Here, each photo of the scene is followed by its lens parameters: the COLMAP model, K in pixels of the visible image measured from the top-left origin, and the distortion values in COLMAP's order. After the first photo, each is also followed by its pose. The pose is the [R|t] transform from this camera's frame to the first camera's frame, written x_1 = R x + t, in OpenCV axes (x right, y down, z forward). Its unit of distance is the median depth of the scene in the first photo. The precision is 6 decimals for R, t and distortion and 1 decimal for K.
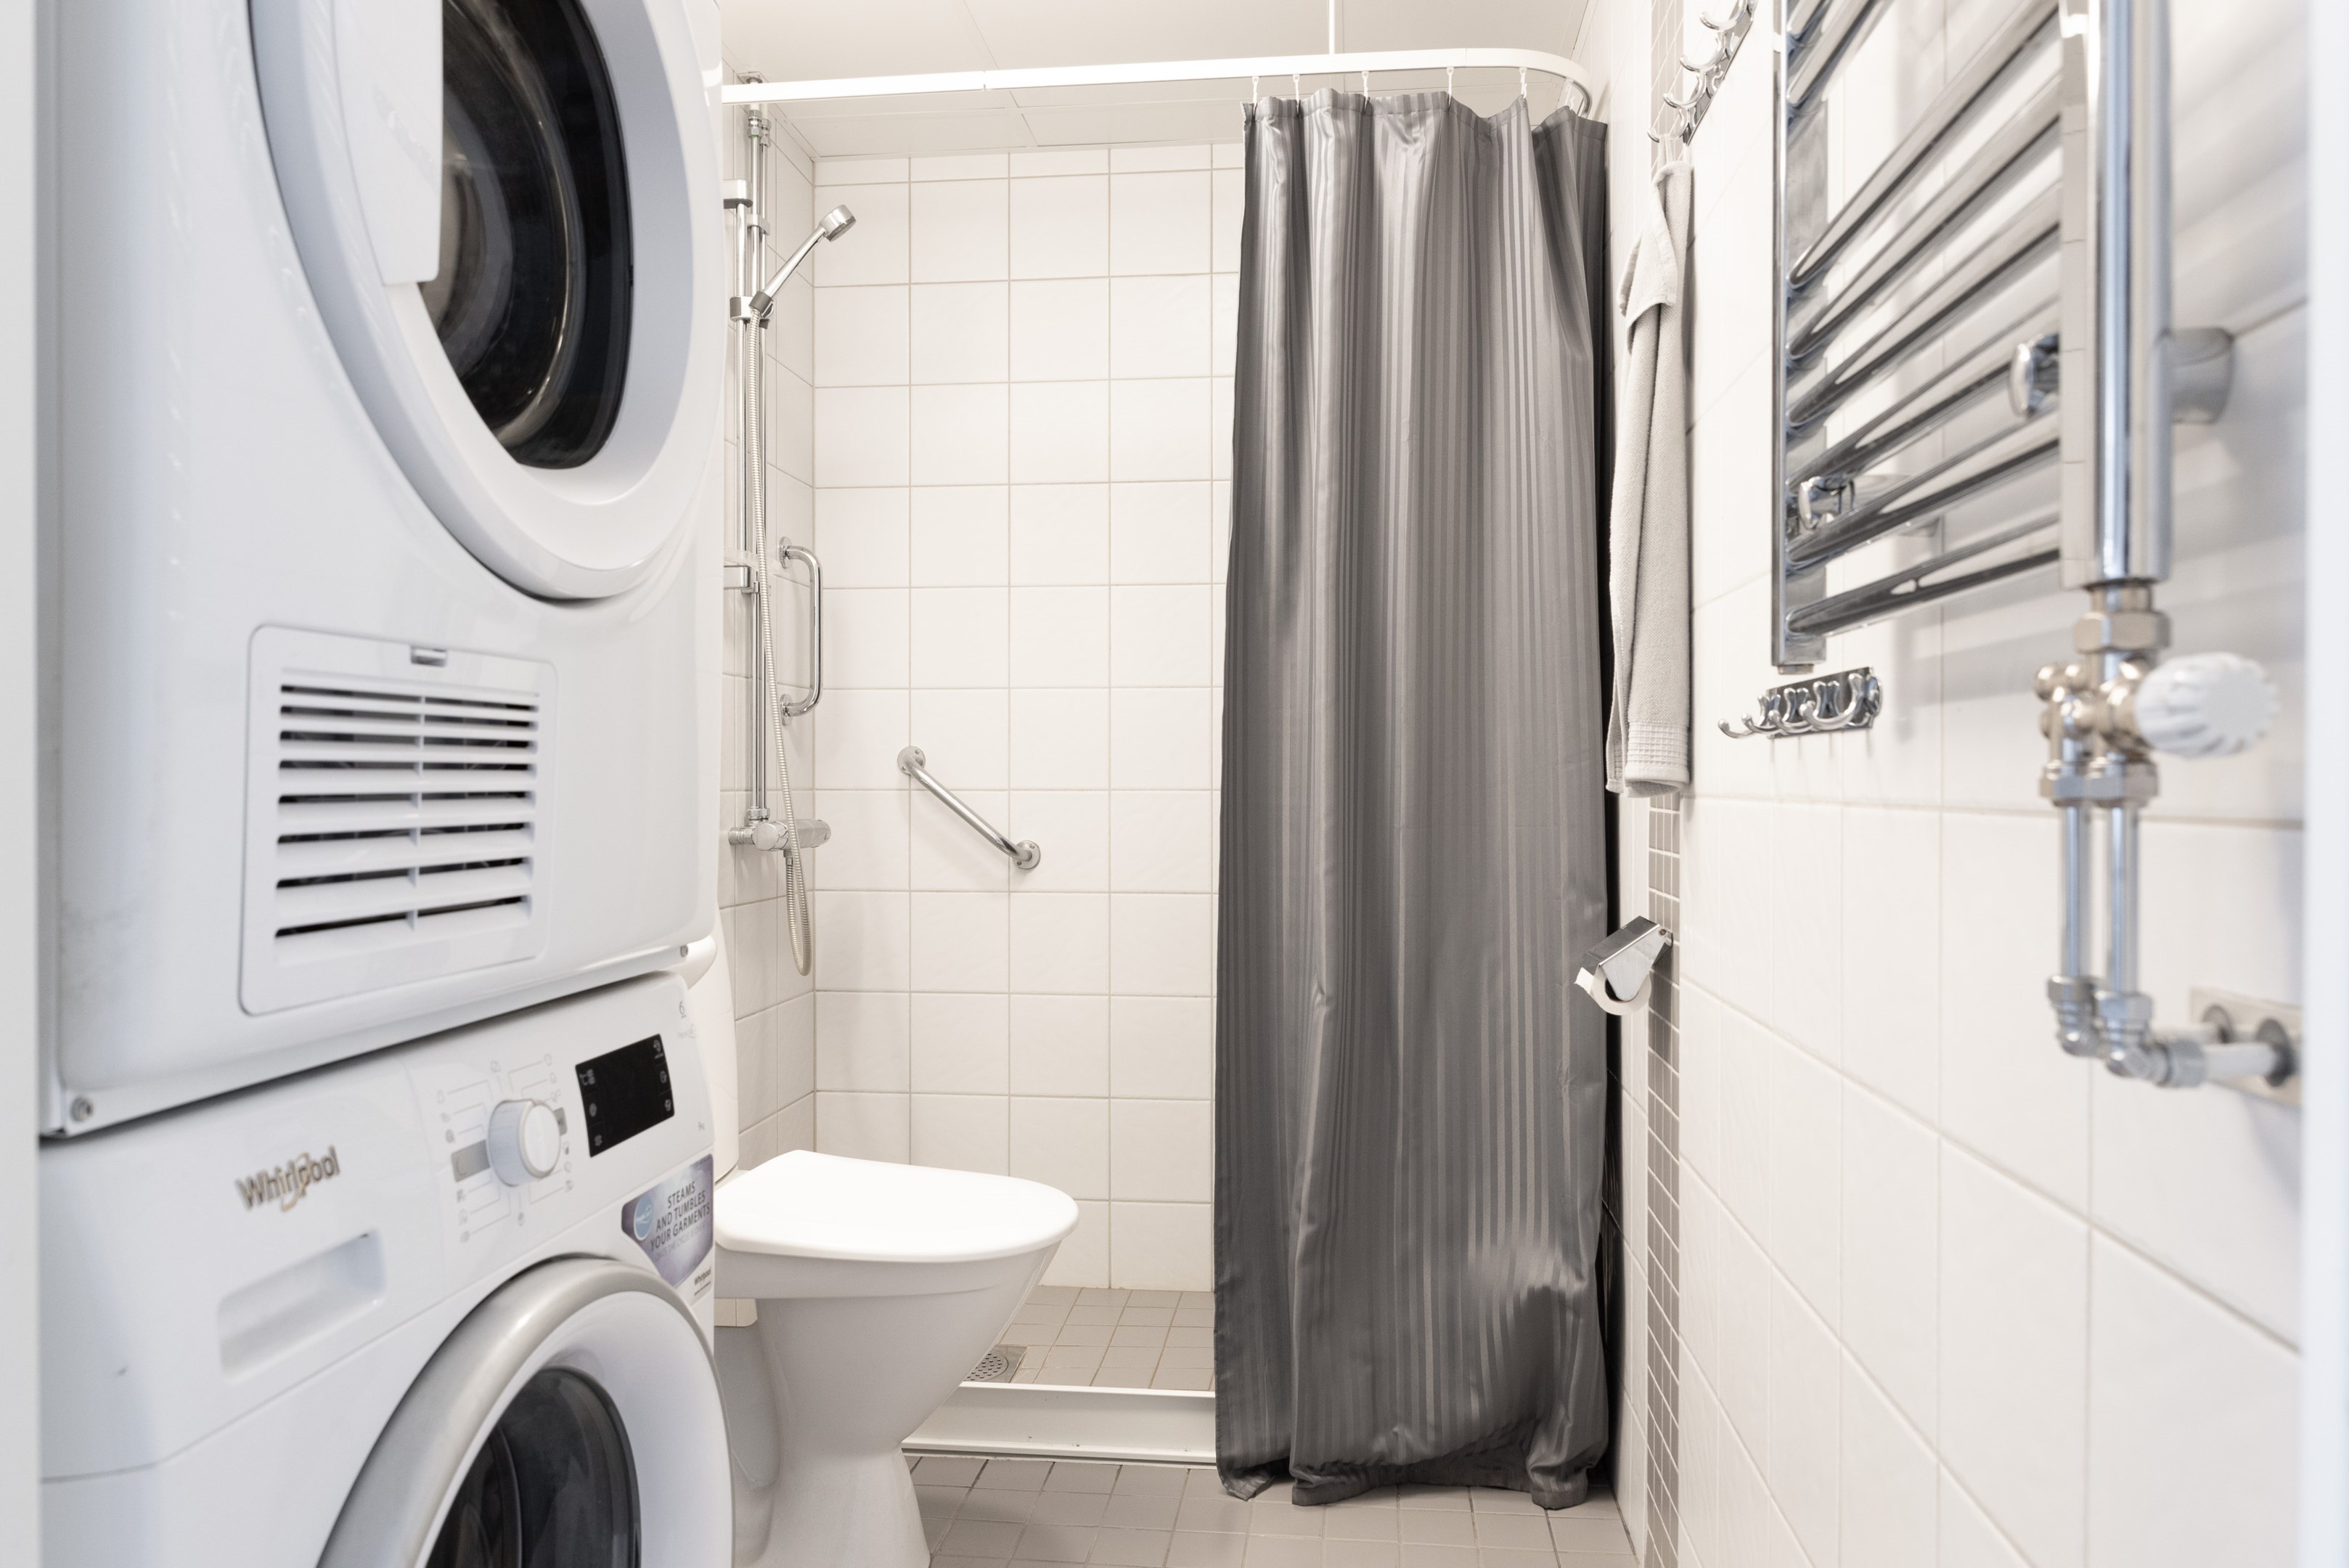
lens RADIAL K [[1564.6, 0, 1174.9], [0, 1564.6, 777.5], [0, 0, 1]] dist [0.016350, 0.002516]
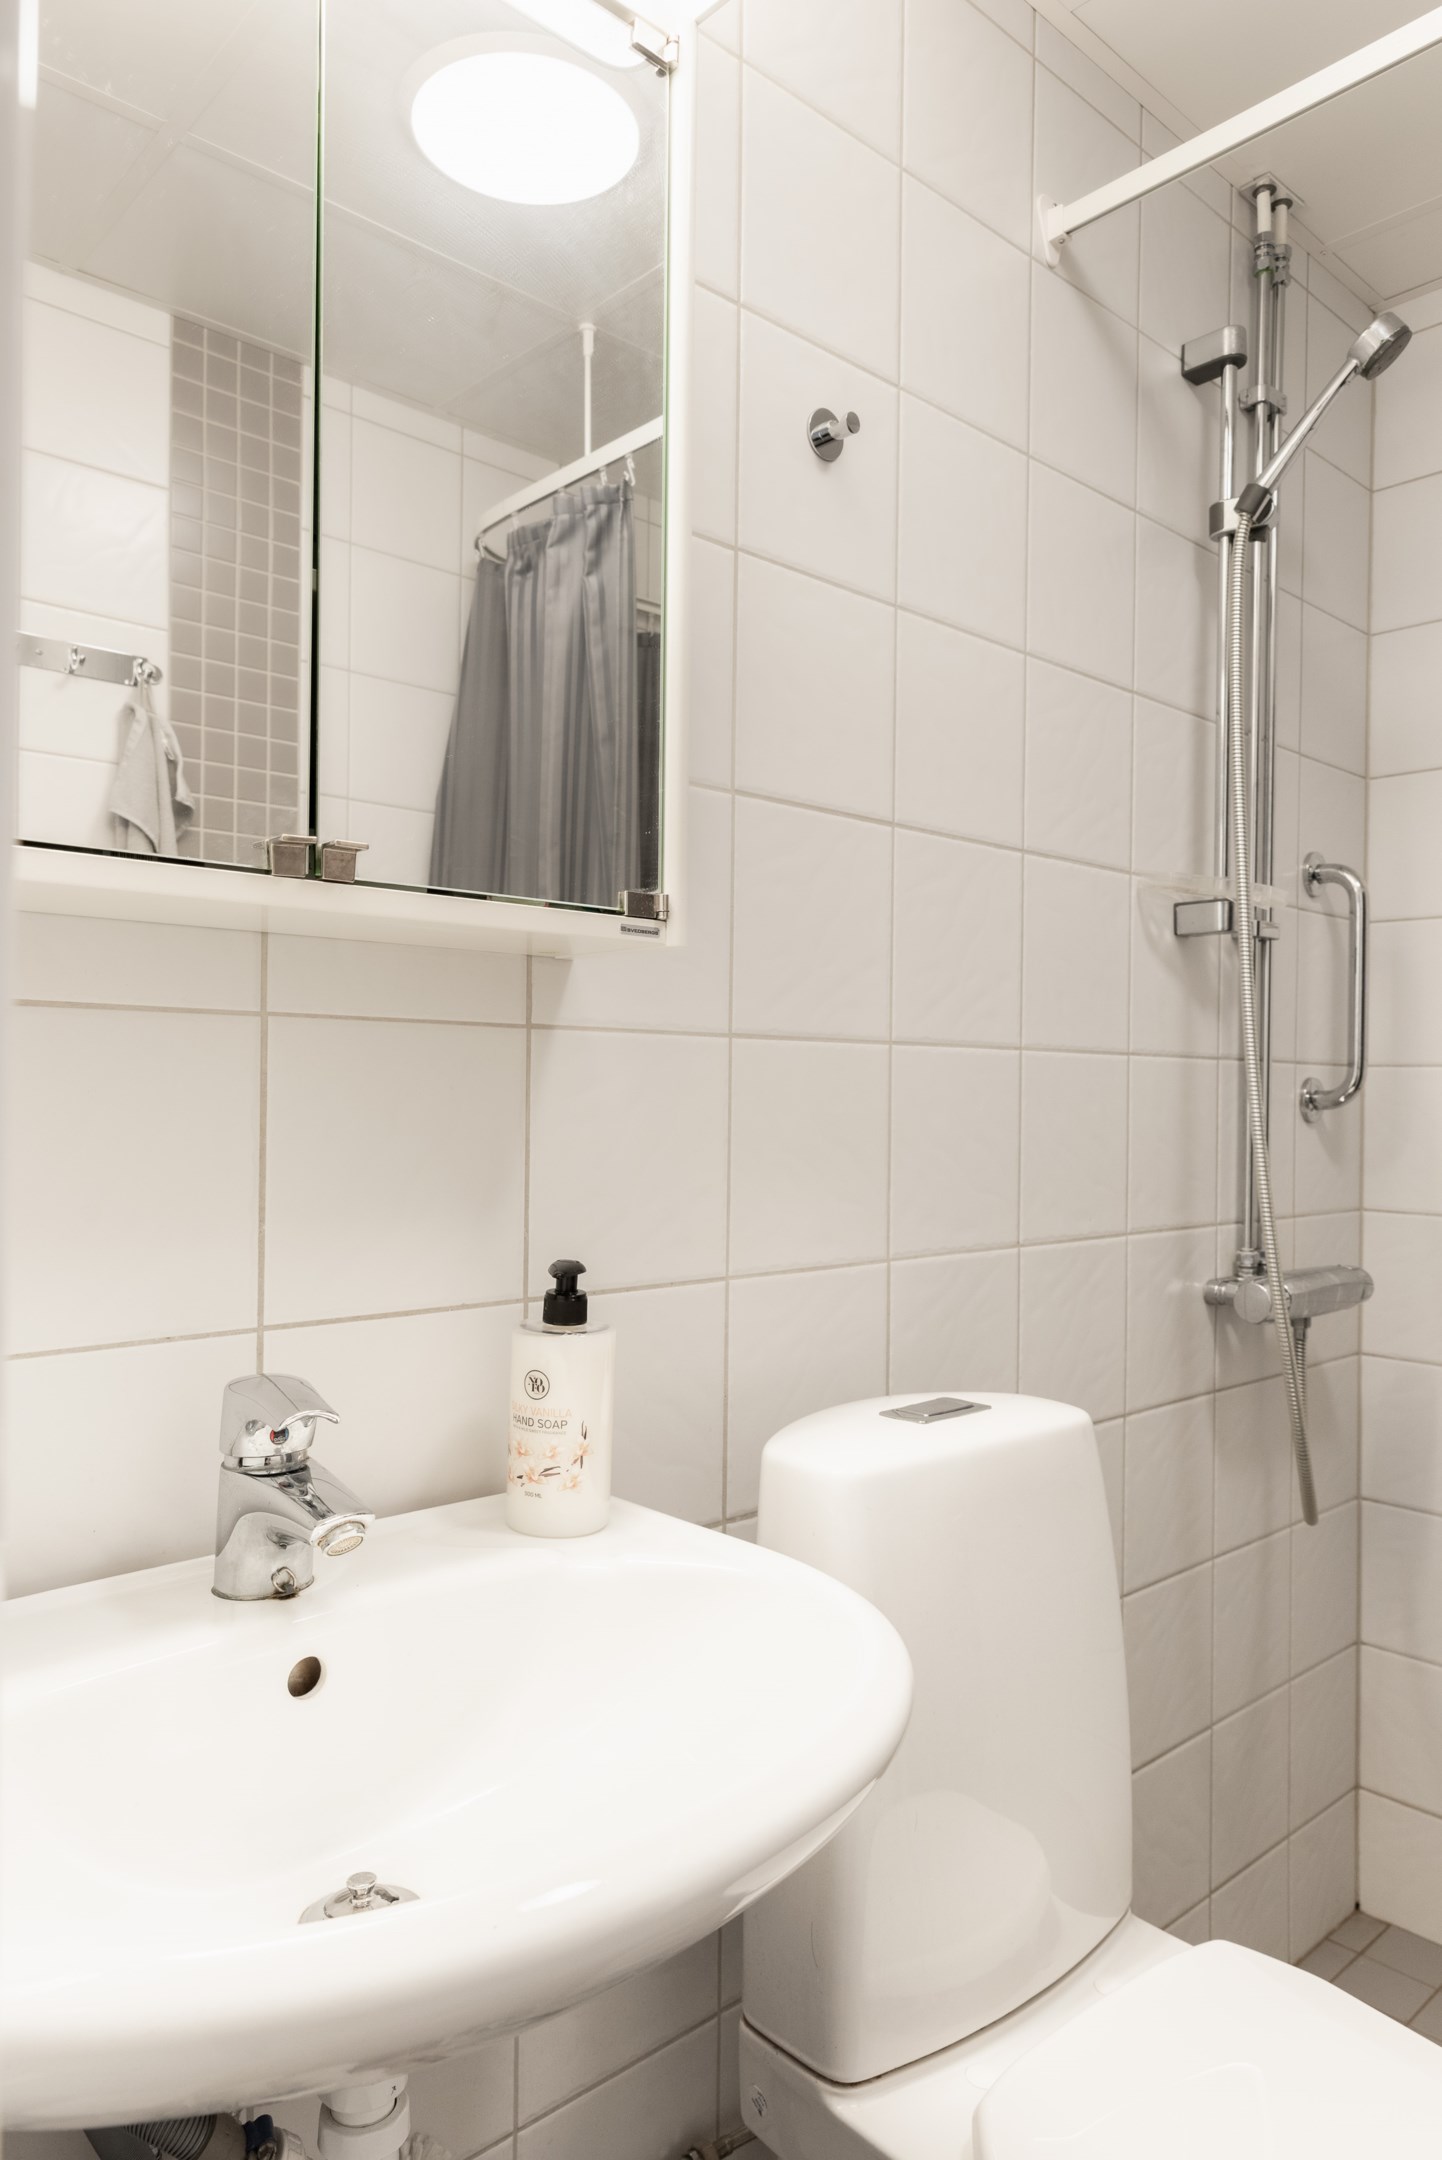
lens RADIAL K [[1438.7, 0, 721.9], [0, 1438.7, 1079.2], [0, 0, 1]] dist [0.016350, 0.002516]
pose [[0.763044, 0.006829, -0.646310, -0.036284], [-0.014479, 0.999874, -0.006529, -0.048421], [0.646184, 0.014340, 0.763047, 0.370084]]
